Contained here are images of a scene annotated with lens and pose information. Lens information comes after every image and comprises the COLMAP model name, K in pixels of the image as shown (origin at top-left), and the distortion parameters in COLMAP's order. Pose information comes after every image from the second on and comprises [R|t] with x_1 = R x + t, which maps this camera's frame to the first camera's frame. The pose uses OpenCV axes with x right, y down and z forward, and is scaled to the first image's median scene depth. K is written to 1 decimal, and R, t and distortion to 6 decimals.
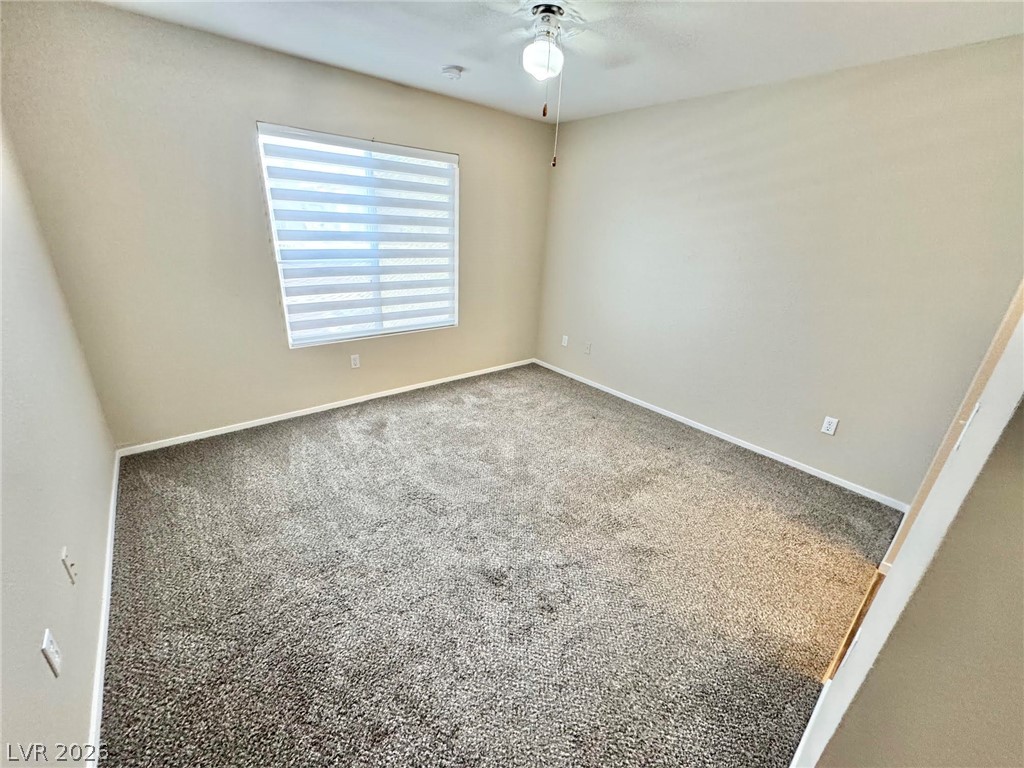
lens RADIAL K [[401.8, 0, 514.6], [0, 401.8, 380.1], [0, 0, 1]] dist [0.001633, 0.000122]
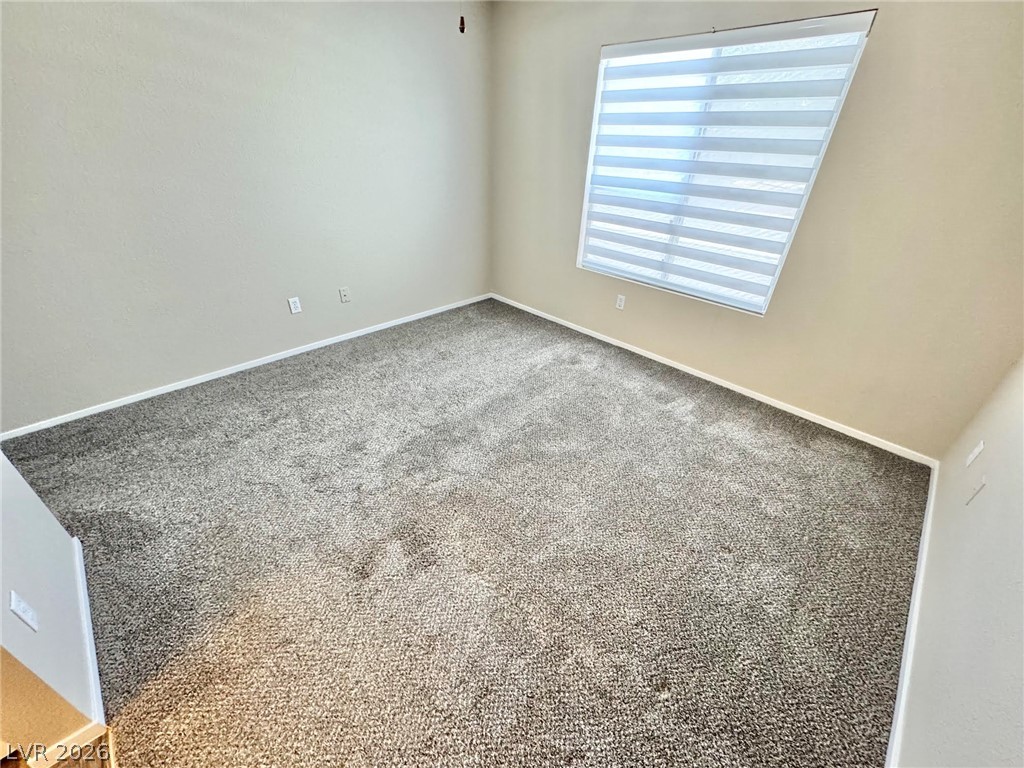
lens RADIAL K [[409.9, 0, 513.1], [0, 409.9, 382.5], [0, 0, 1]] dist [-0.001290, 0.000455]
pose [[0.090596, 0.471173, -0.877376, 0.561755], [-0.384858, 0.829119, 0.405518, -0.197628], [0.918519, 0.300927, 0.256450, 0.606196]]
